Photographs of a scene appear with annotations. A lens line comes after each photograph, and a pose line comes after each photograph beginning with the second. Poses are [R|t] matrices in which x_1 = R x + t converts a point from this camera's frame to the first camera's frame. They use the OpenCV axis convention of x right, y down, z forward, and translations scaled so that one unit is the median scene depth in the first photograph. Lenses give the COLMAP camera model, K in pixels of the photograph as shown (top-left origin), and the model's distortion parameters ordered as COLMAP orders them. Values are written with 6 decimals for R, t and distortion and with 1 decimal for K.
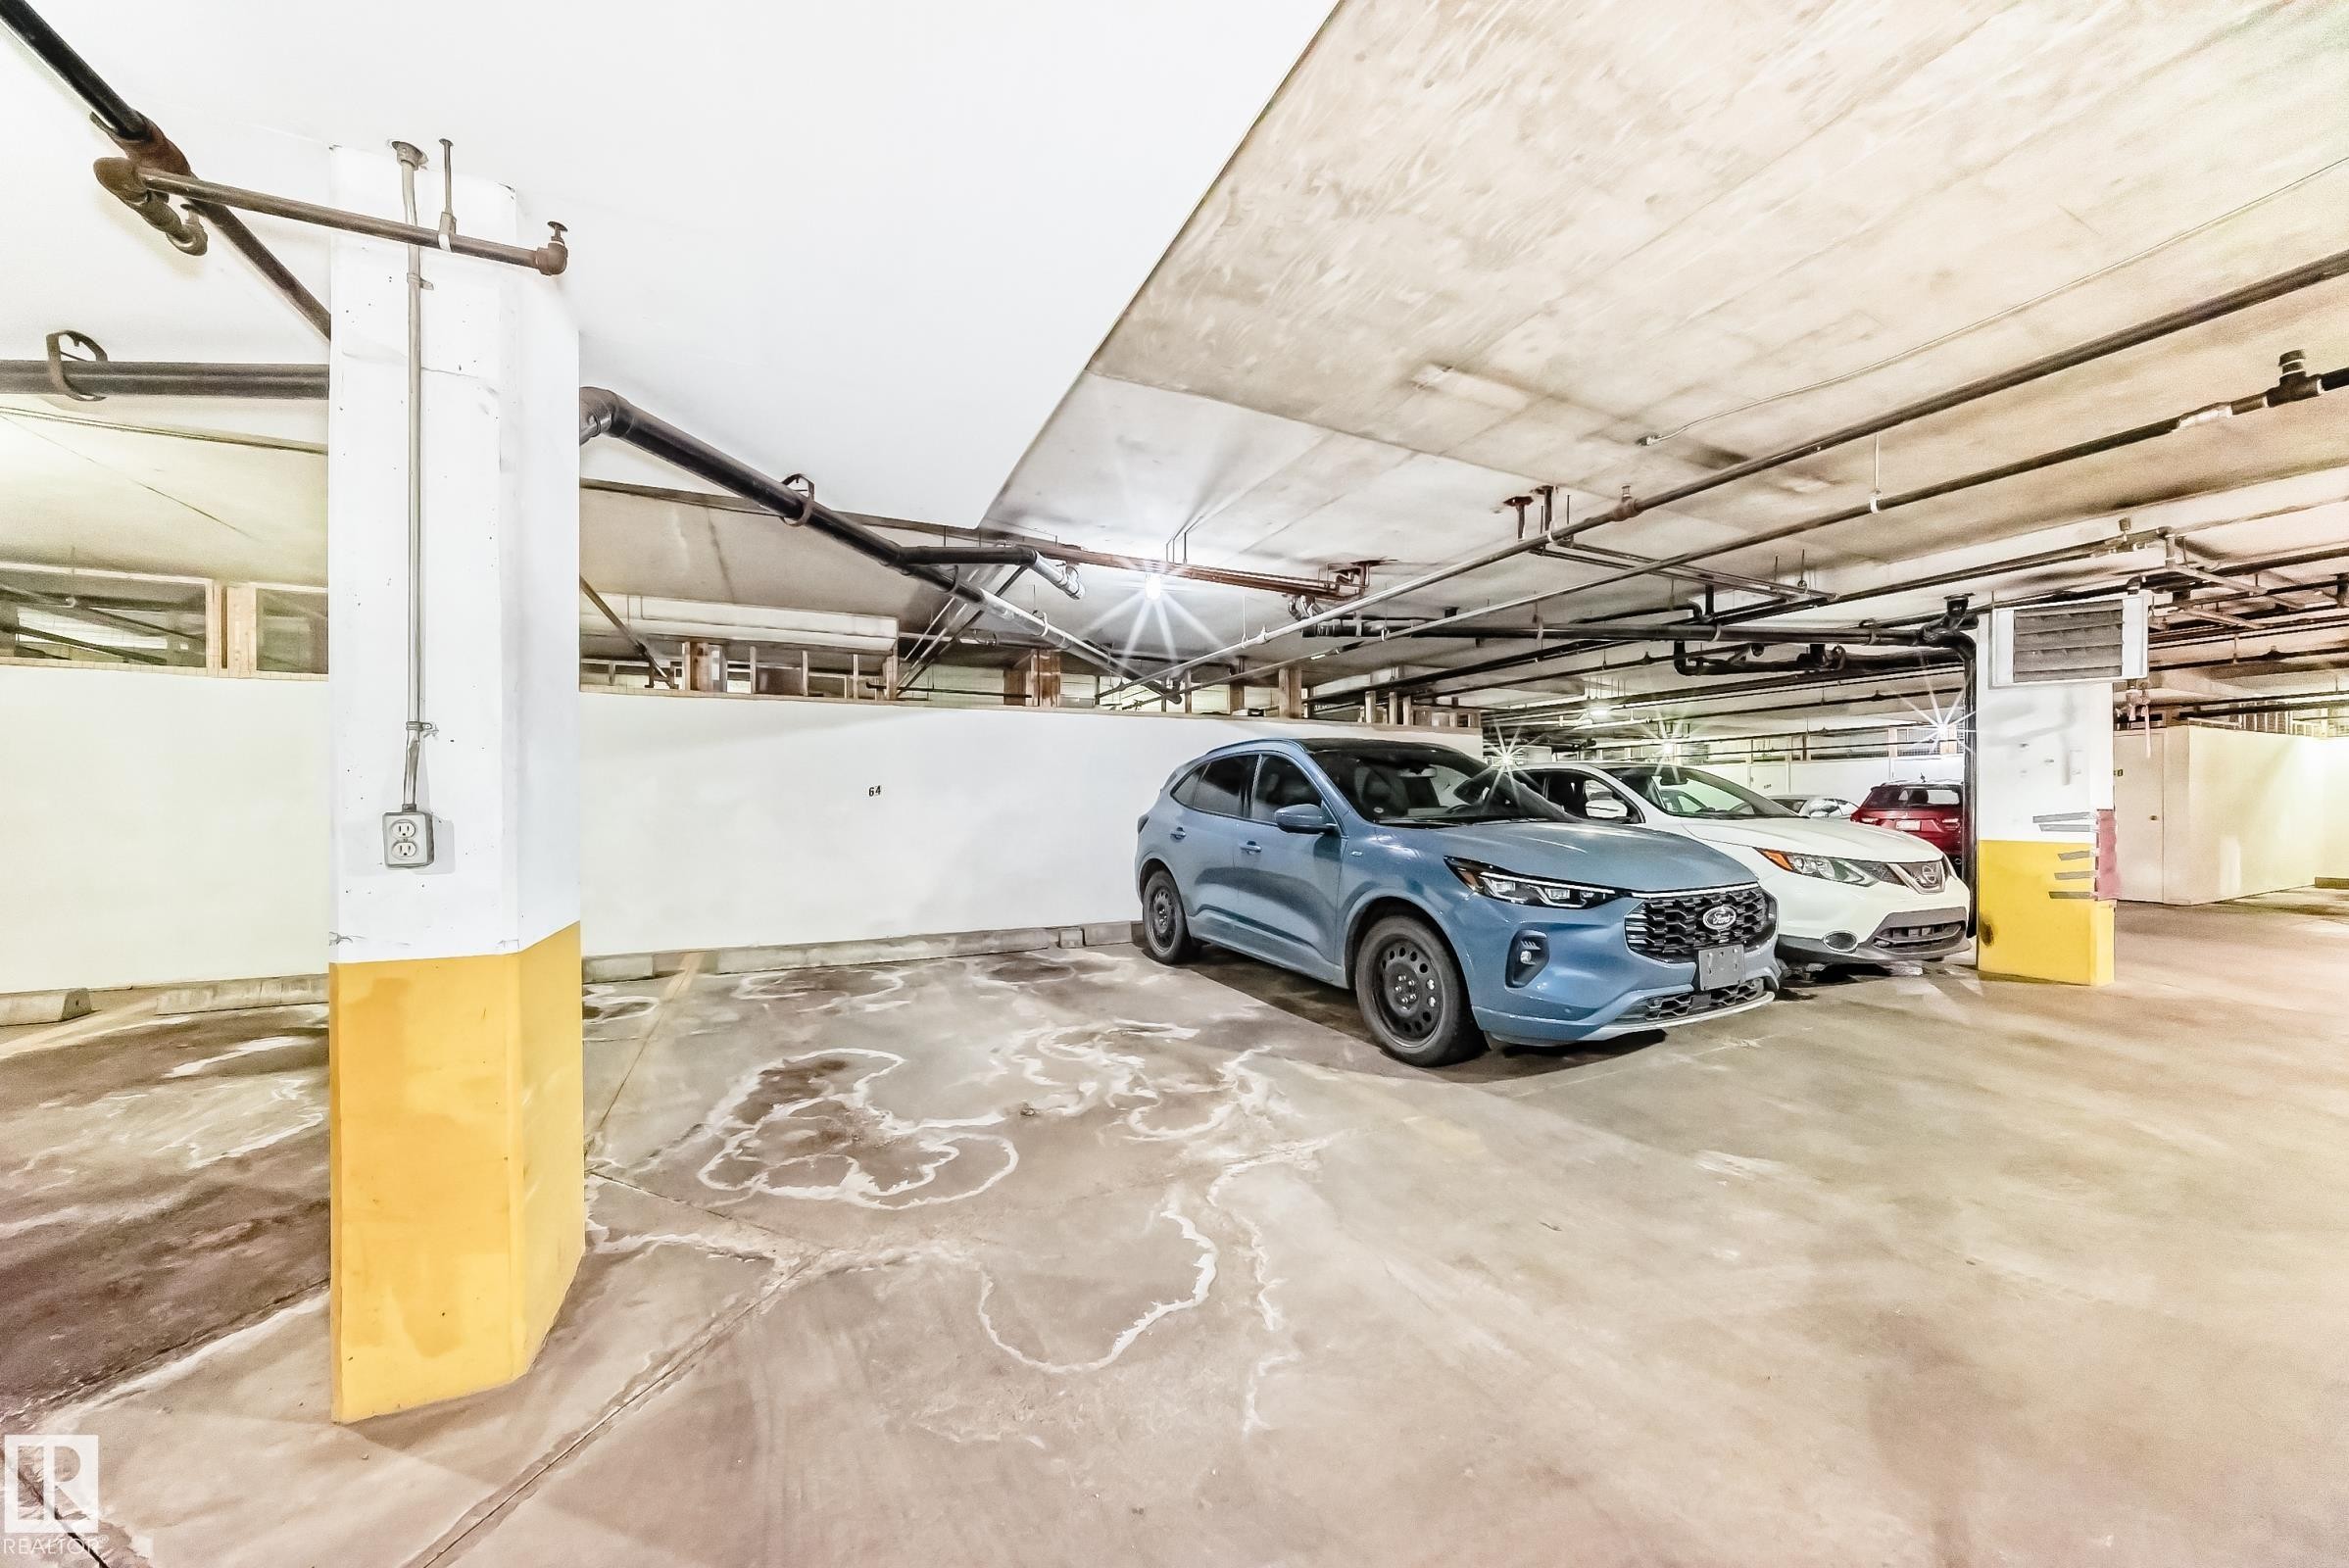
lens RADIAL K [[821.3, 0, 1184.1], [0, 821.3, 832.0], [0, 0, 1]] dist [-0.013224, 0.001262]
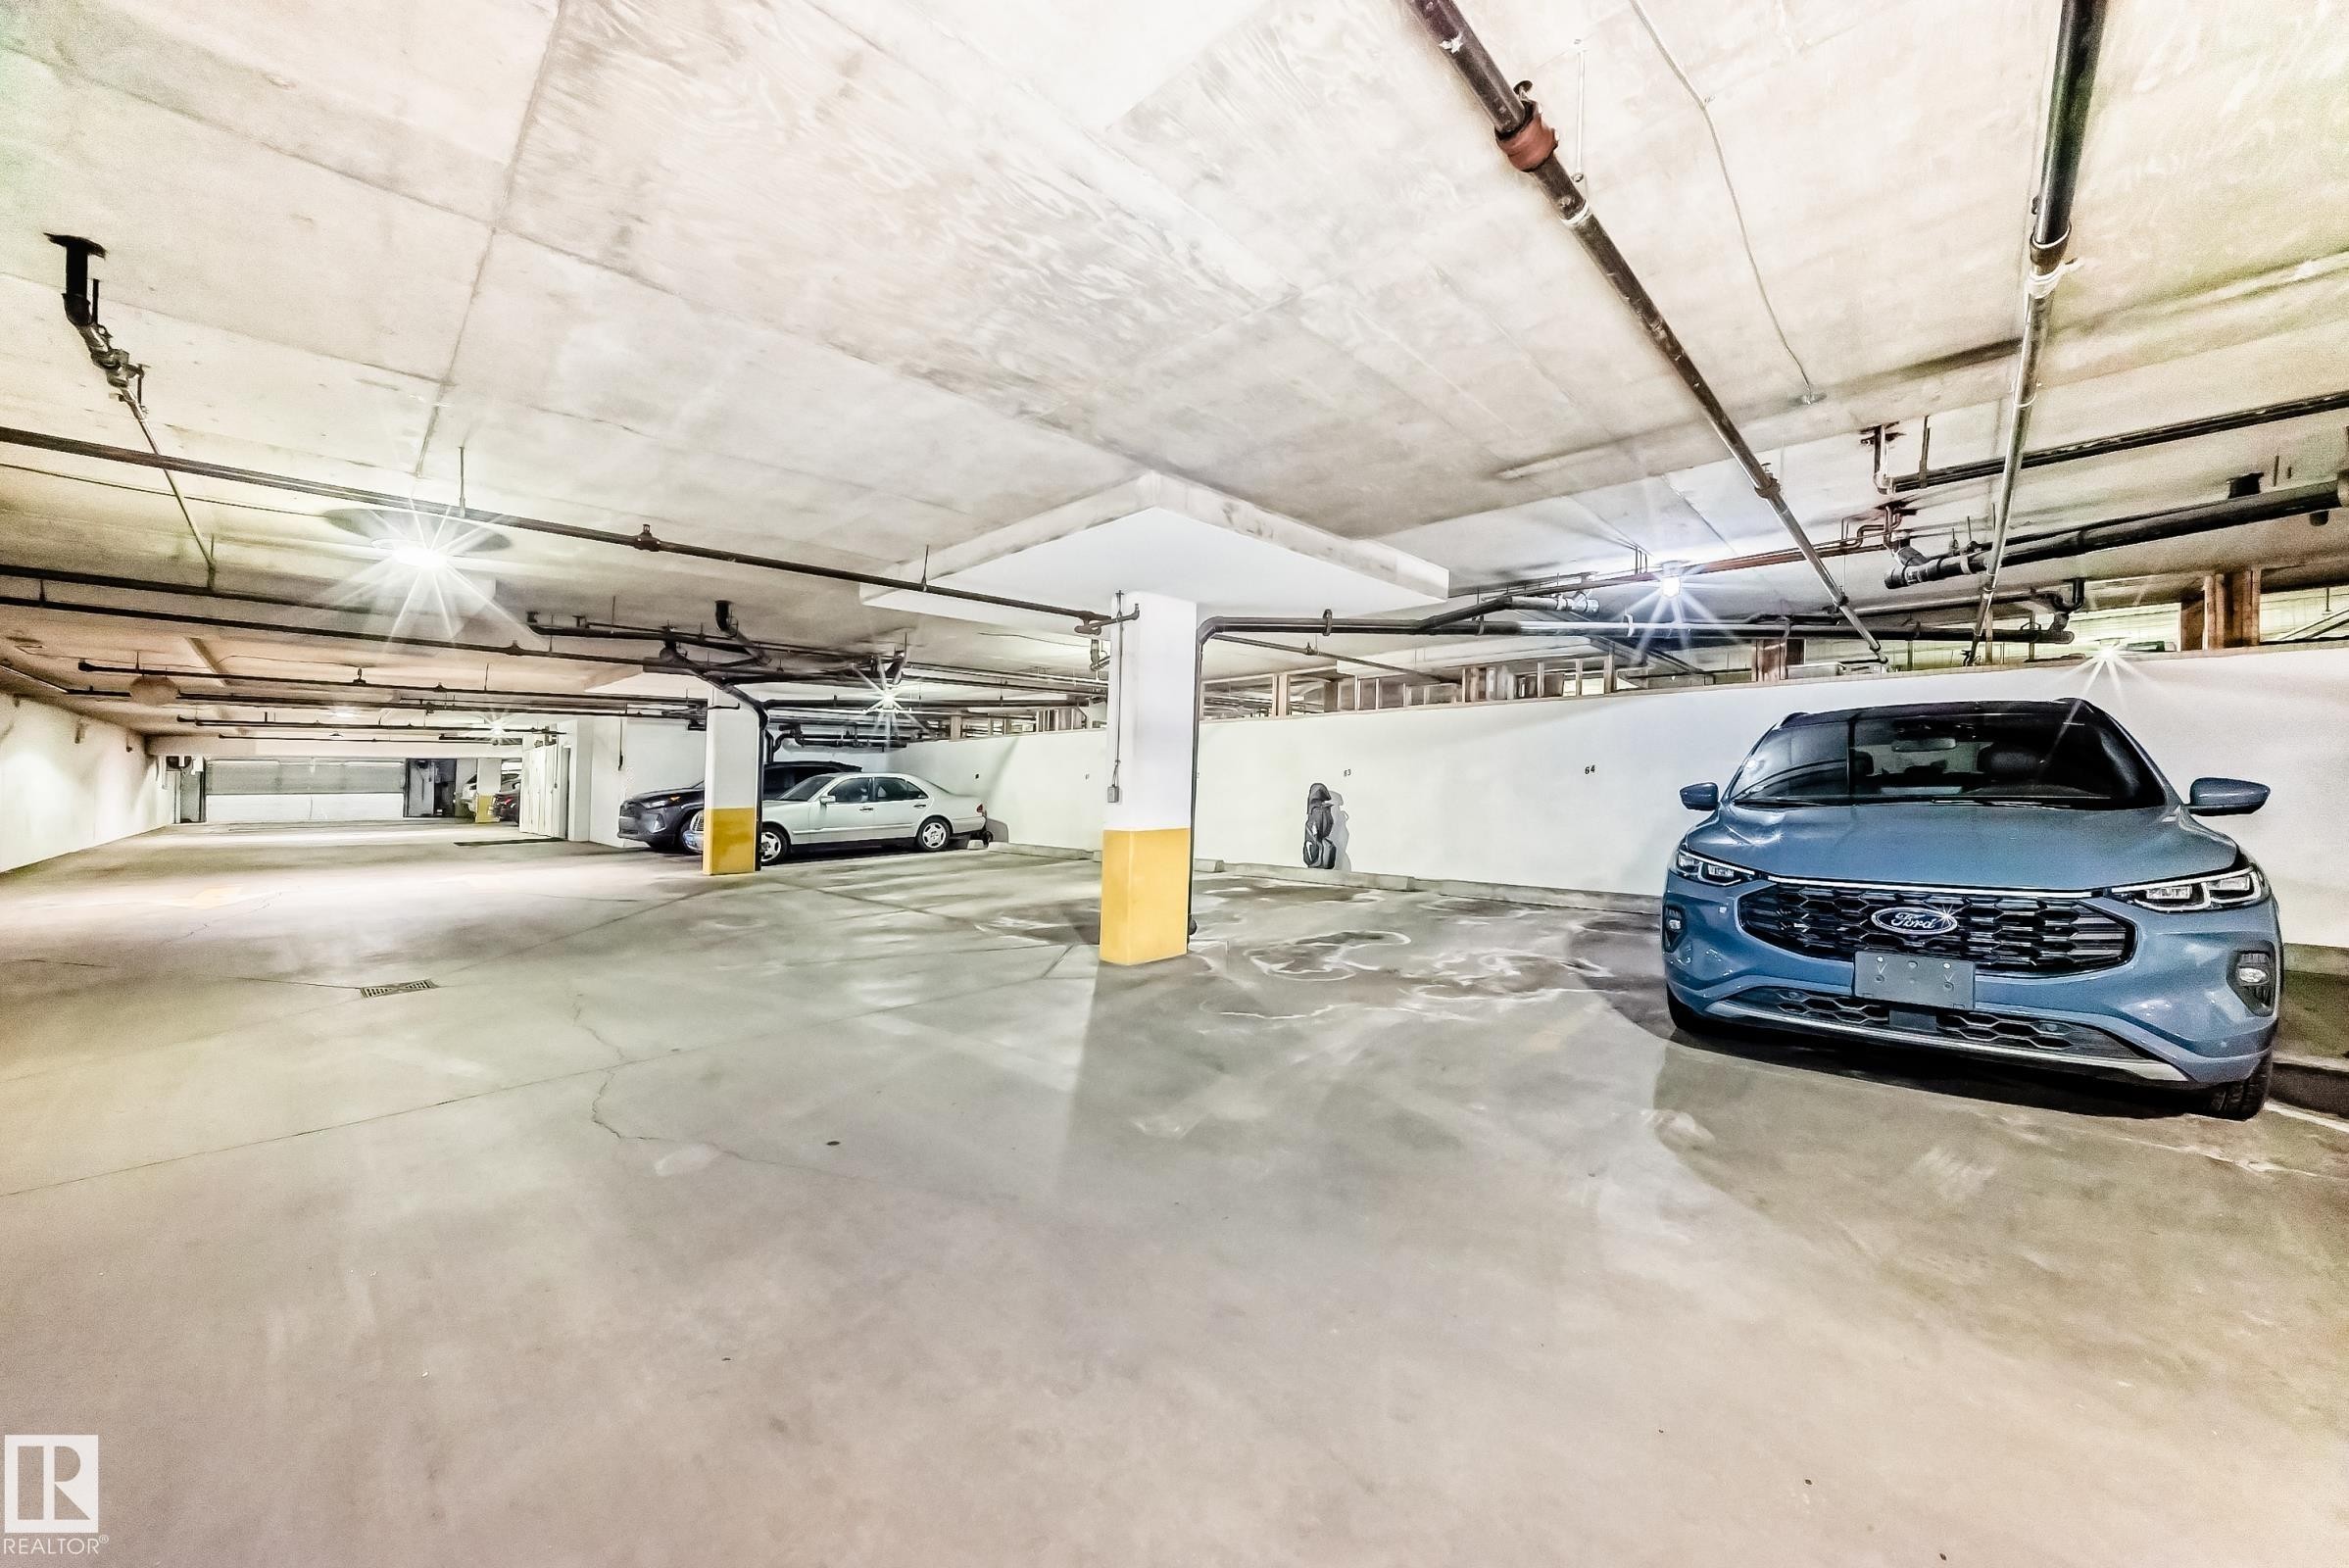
lens RADIAL K [[821.3, 0, 1176.9], [0, 821.3, 780.7], [0, 0, 1]] dist [-0.013224, 0.001262]
pose [[0.366600, -0.001053, -0.930378, 1.247510], [-0.027096, 0.999563, -0.011808, -0.008487], [0.929984, 0.029538, 0.366411, -0.013372]]
